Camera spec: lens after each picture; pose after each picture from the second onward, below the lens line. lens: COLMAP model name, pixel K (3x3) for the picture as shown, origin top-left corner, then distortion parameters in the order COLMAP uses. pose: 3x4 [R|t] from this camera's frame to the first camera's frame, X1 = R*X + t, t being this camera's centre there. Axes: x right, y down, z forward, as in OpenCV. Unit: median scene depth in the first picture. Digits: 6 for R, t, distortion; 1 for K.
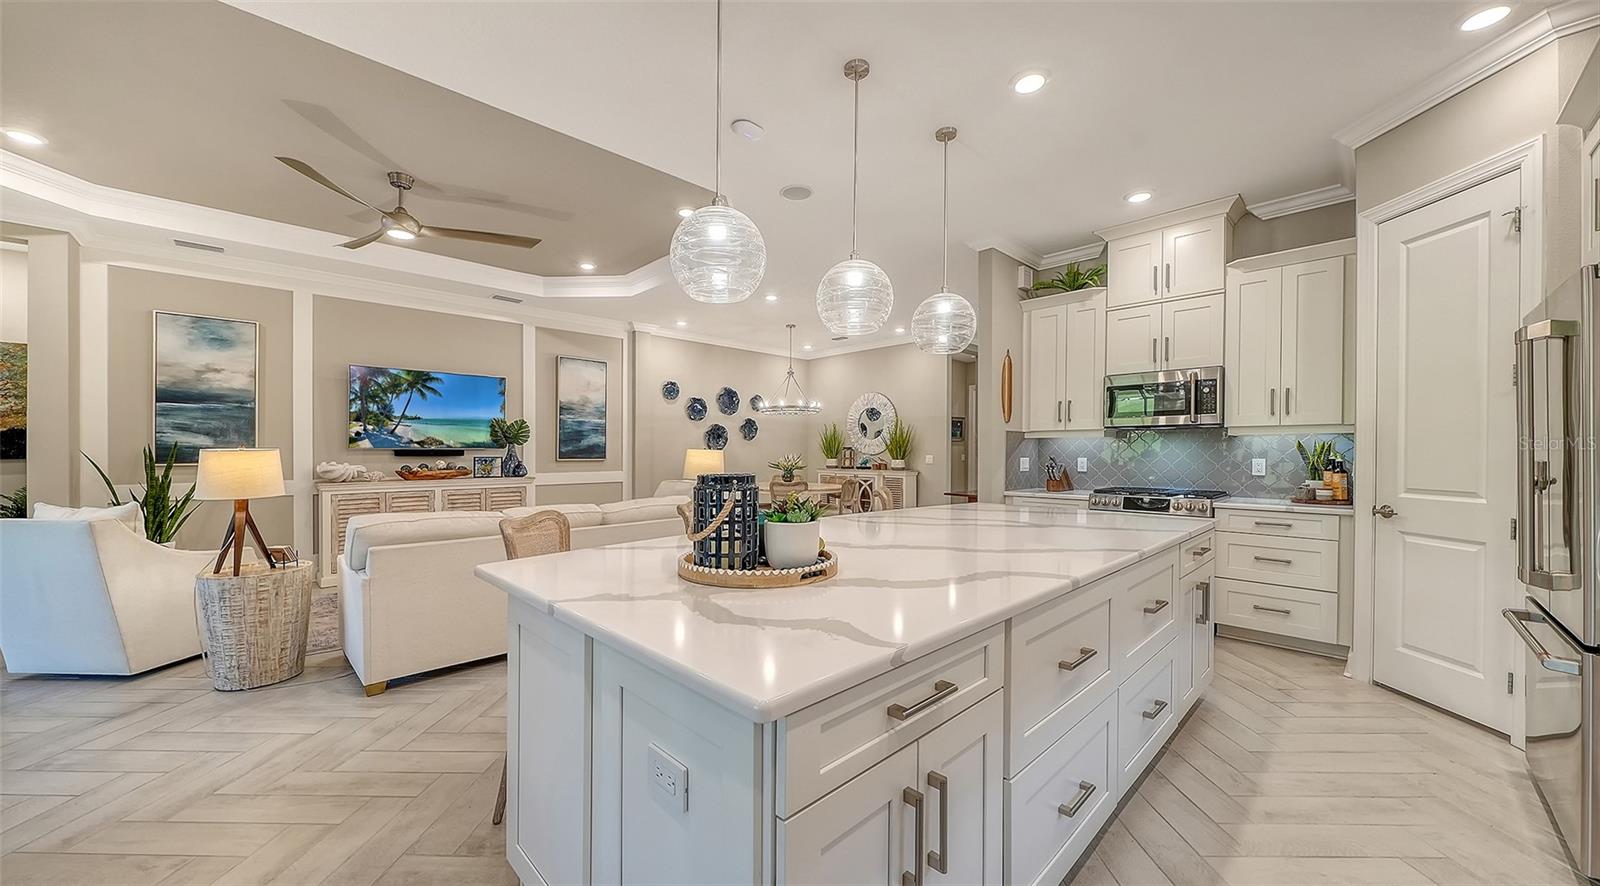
lens RADIAL K [[563.8, 0, 790.4], [0, 563.8, 455.2], [0, 0, 1]] dist [-0.002653, -0.001111]
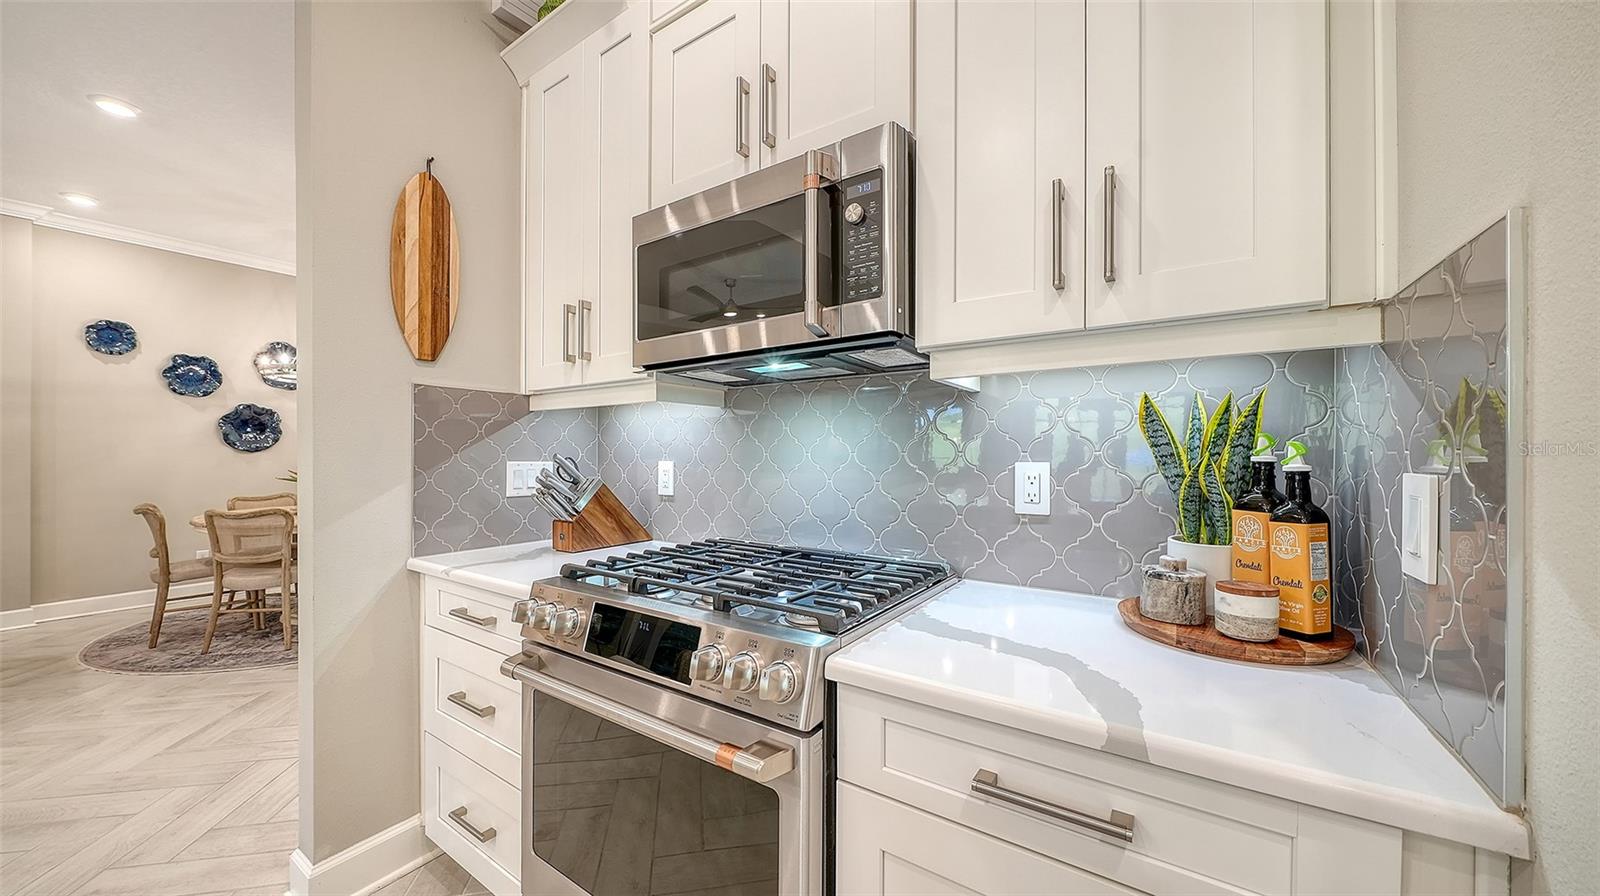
lens RADIAL K [[563.8, 0, 789.8], [0, 563.8, 454.6], [0, 0, 1]] dist [-0.002653, -0.001111]
pose [[0.976606, -0.001626, 0.215030, 0.722273], [0.003111, 0.999974, -0.006569, 0.004319], [-0.215013, 0.007084, 0.976585, 0.822180]]
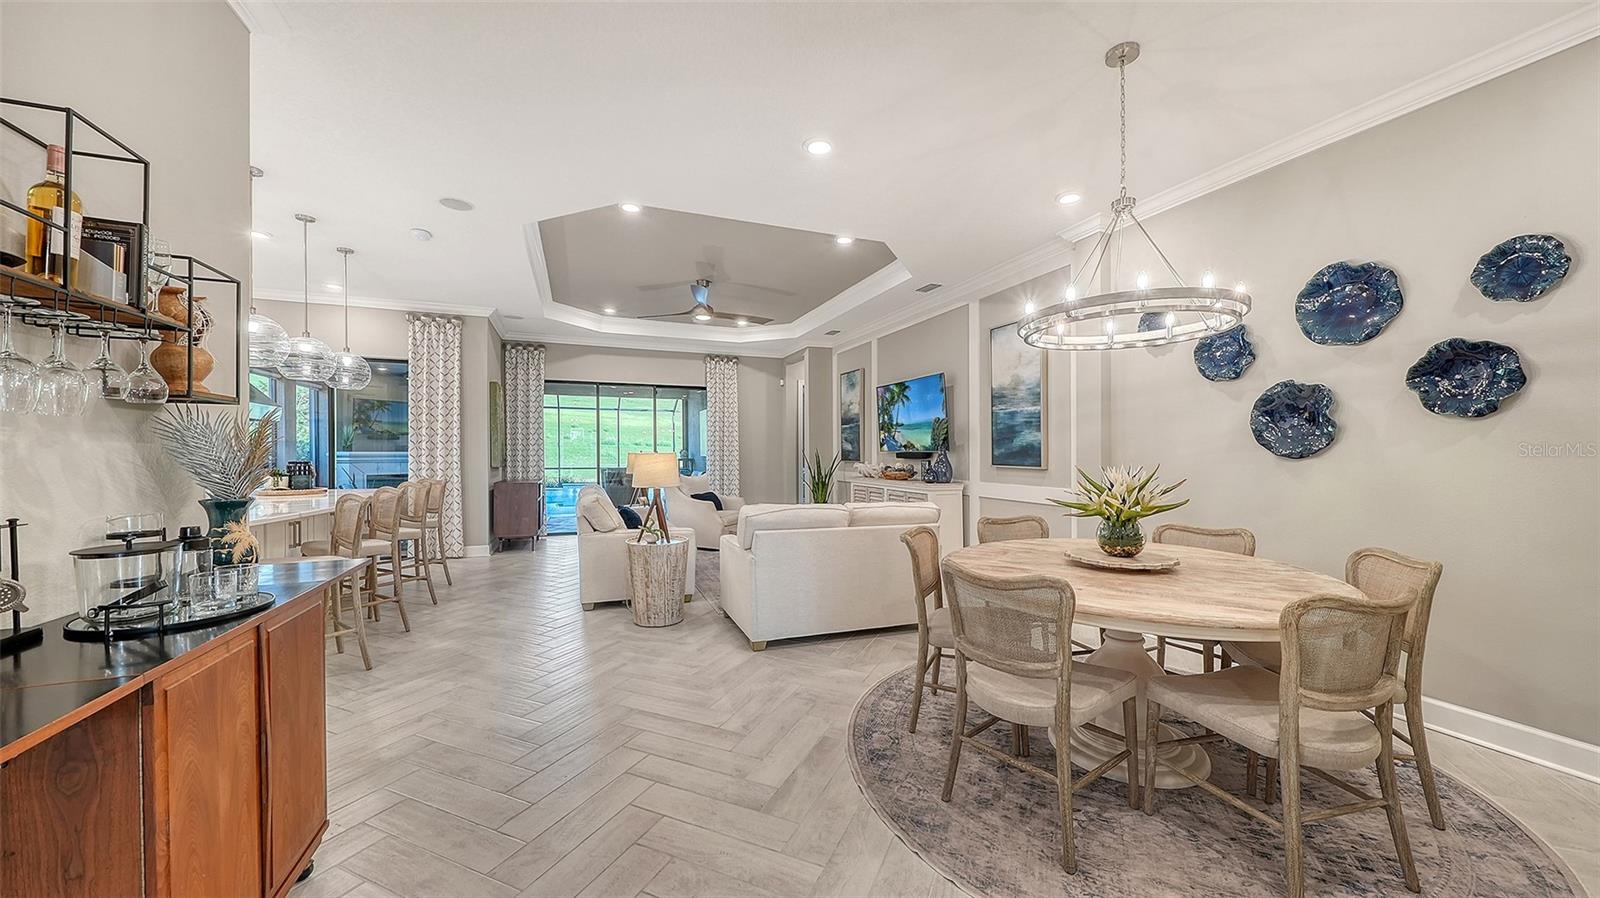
lens RADIAL K [[563.8, 0, 807.3], [0, 563.8, 462.9], [0, 0, 1]] dist [-0.002653, -0.001111]
pose [[-0.361910, 0.020617, -0.931985, 0.796269], [-0.003978, 0.999712, 0.023661, -0.026201], [0.932204, 0.012271, -0.361724, 2.141615]]
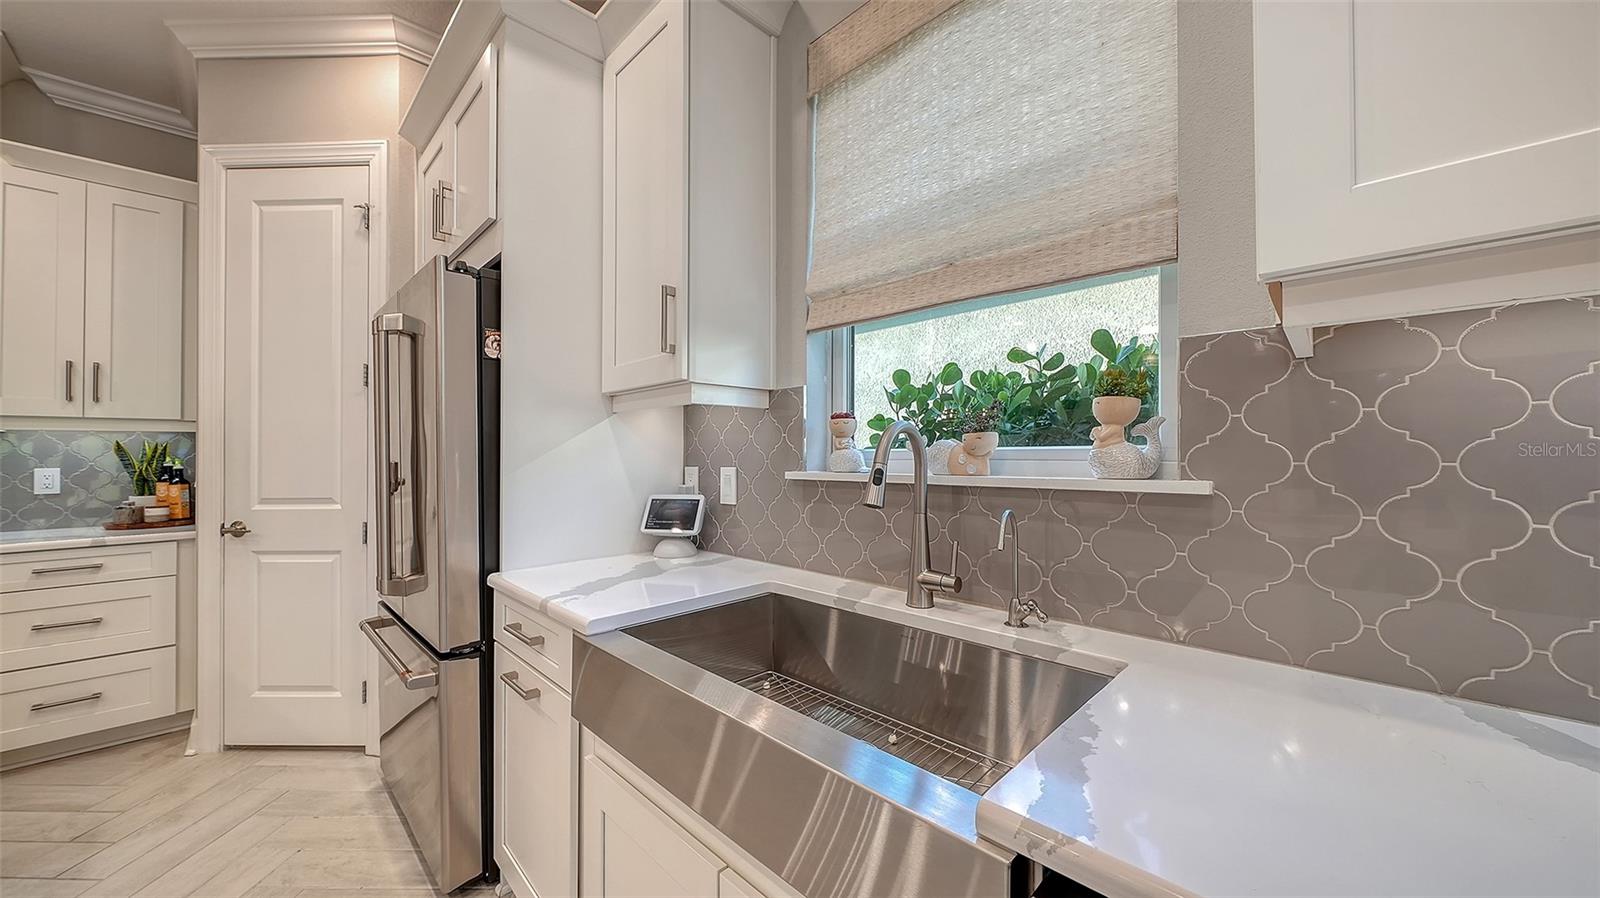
lens RADIAL K [[563.8, 0, 801.8], [0, 563.8, 447.1], [0, 0, 1]] dist [-0.002653, -0.001111]
pose [[-0.028701, 0.010050, 0.999538, 0.191117], [0.016957, 0.999810, -0.009566, 0.003380], [-0.999444, 0.016674, -0.028866, 0.174916]]
